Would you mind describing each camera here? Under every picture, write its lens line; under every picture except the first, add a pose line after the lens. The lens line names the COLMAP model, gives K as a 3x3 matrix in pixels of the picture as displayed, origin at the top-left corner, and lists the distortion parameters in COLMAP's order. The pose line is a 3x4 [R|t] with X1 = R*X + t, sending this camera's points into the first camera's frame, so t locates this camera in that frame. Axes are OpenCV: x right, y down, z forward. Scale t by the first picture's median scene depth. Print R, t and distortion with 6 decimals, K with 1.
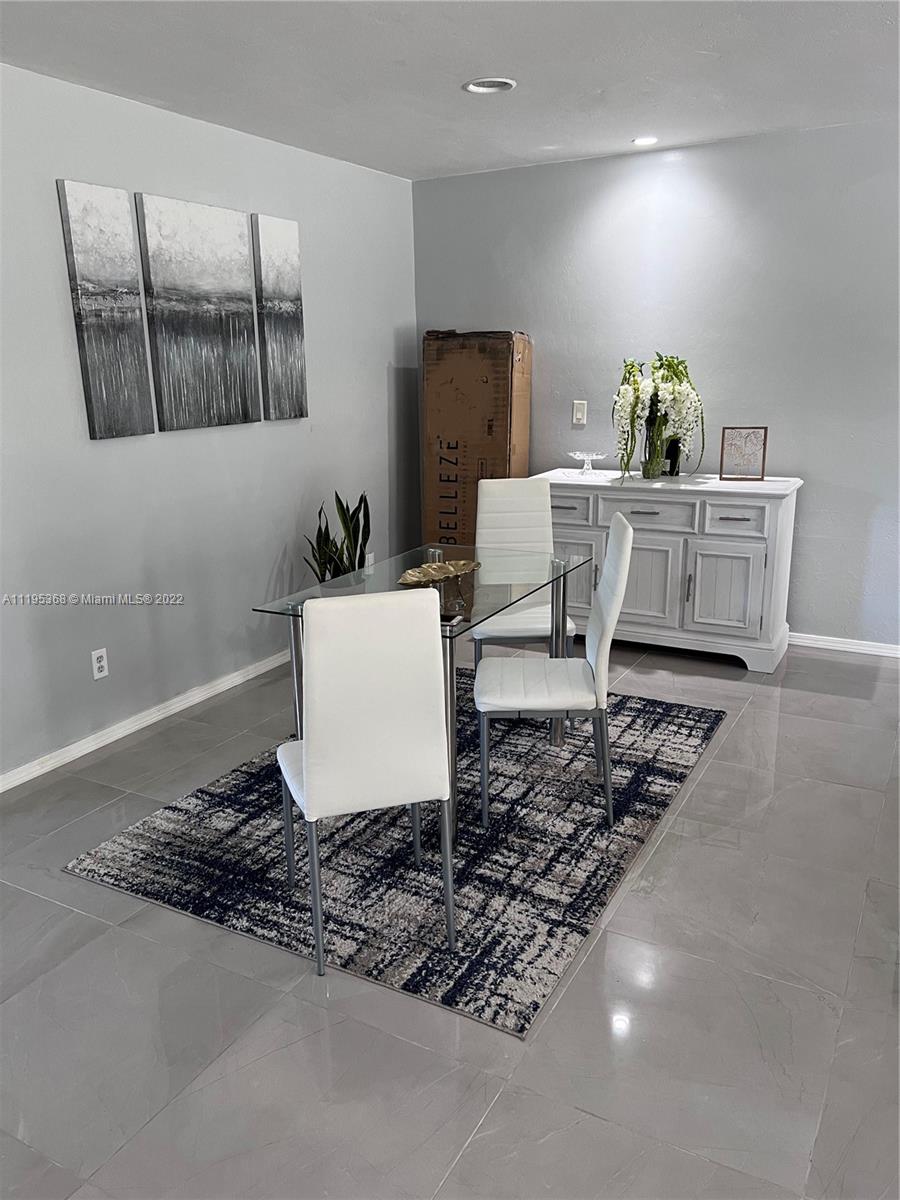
lens RADIAL K [[907.6, 0, 448.7], [0, 907.6, 598.7], [0, 0, 1]] dist [0.033836, -0.027968]
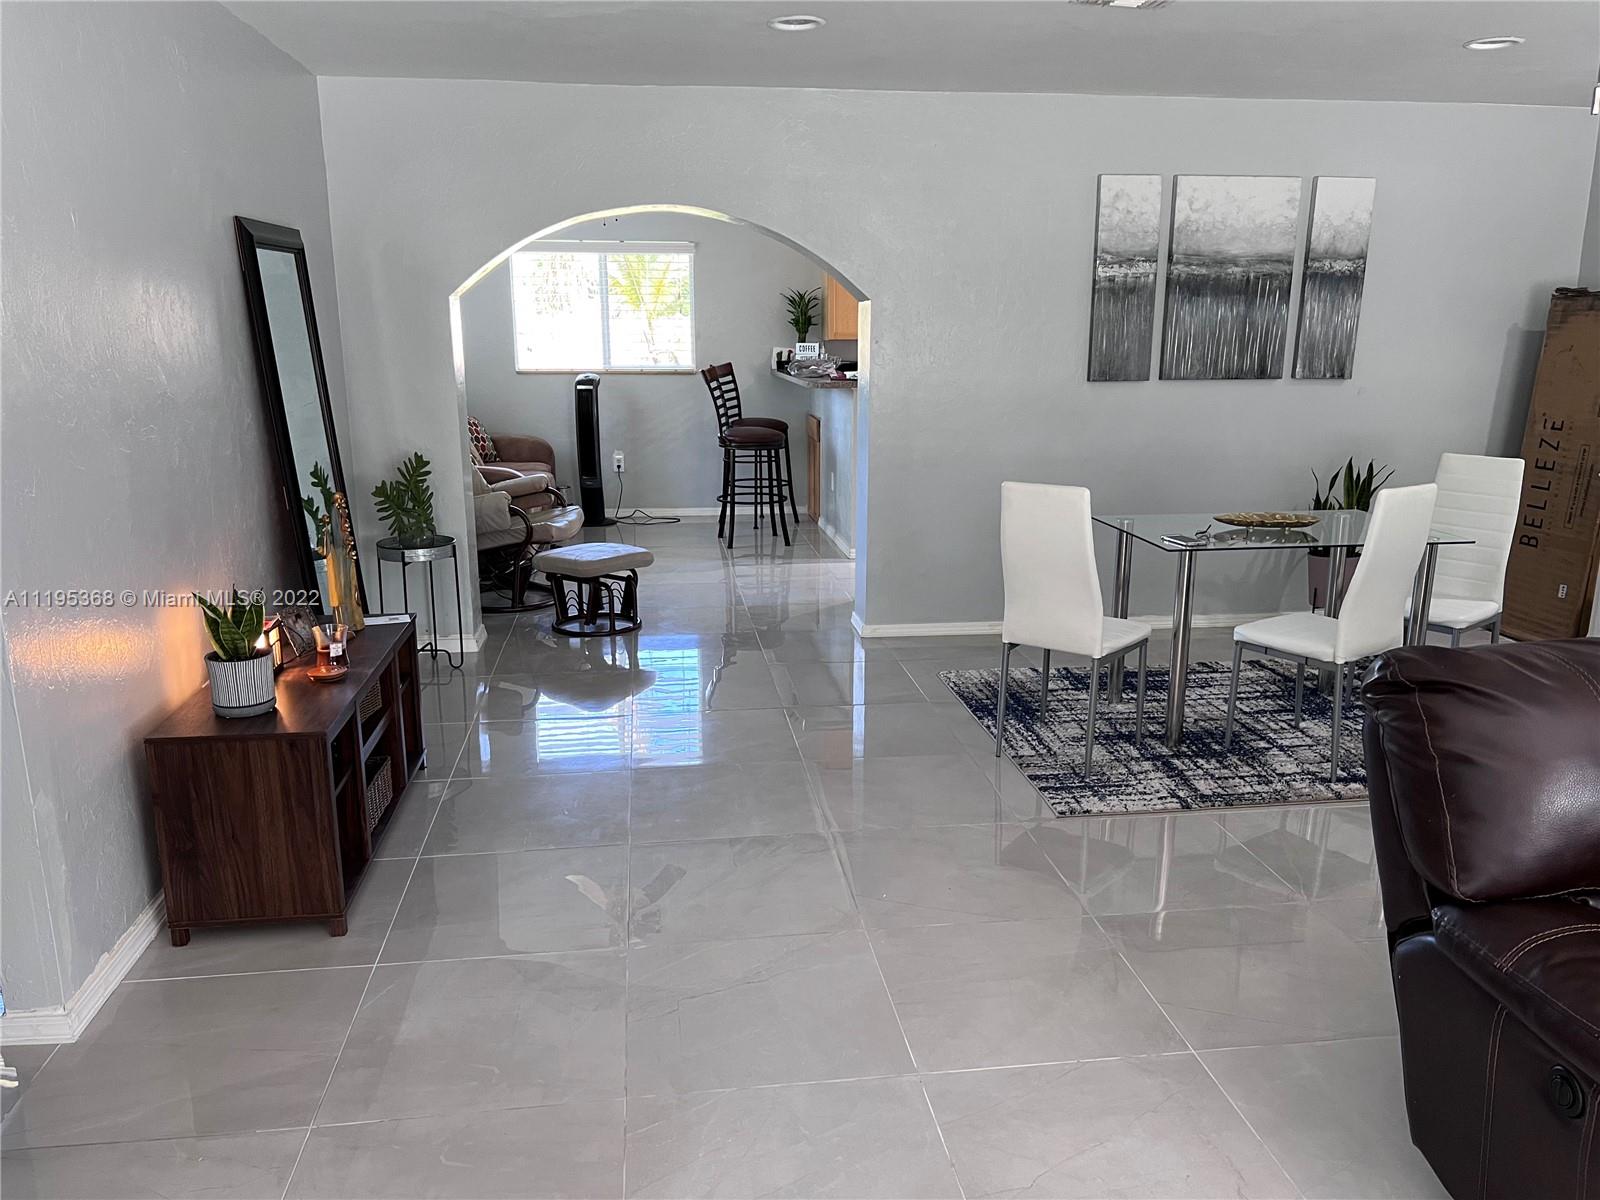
lens RADIAL K [[1210.1, 0, 808.6], [0, 1210.1, 602.5], [0, 0, 1]] dist [0.033836, -0.027968]
pose [[0.599977, 0.207041, -0.772763, 0.651444], [-0.221117, 0.971220, 0.088536, 0.049009], [0.768853, 0.117752, 0.628490, -0.256529]]
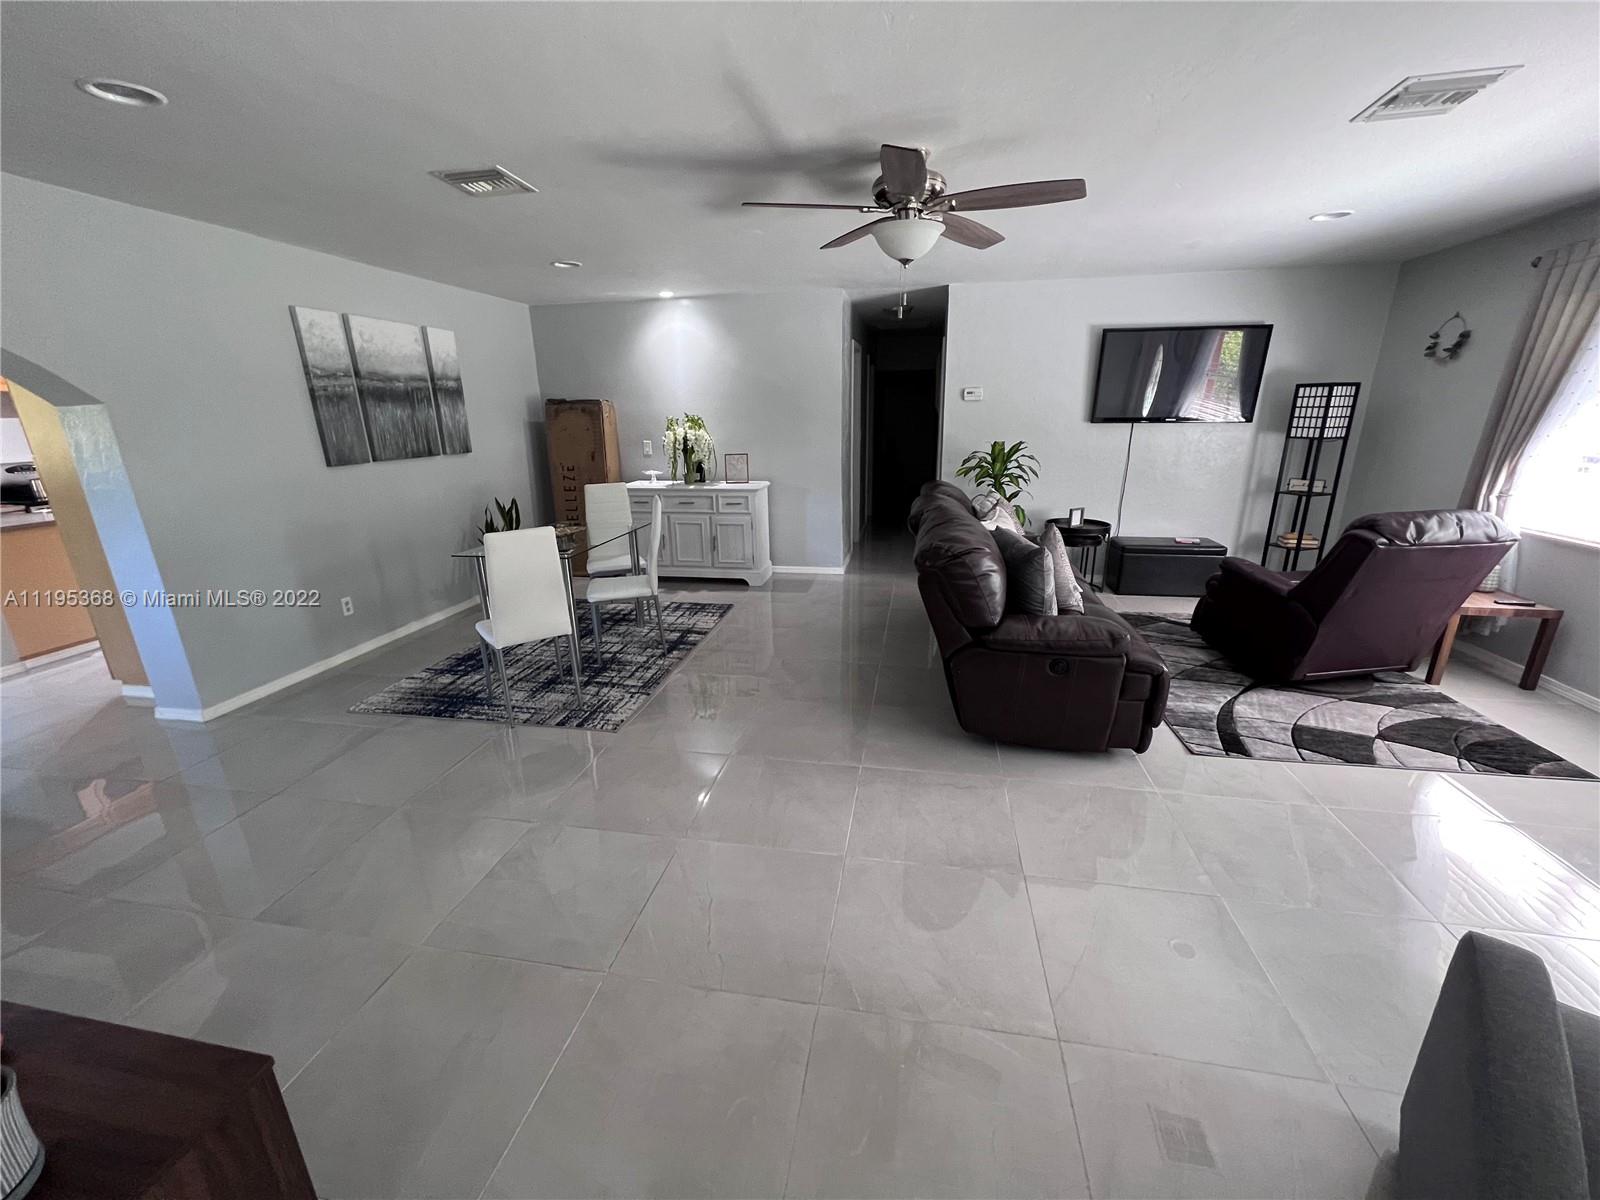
lens RADIAL K [[640.0, 0, 800.5], [0, 640.0, 603.2], [0, 0, 1]] dist [0.000249, -0.000298]
pose [[0.948384, -0.089158, 0.304334, 0.033563], [0.081066, 0.995940, 0.039146, 0.082946], [-0.306589, -0.012454, 0.951761, -0.314149]]
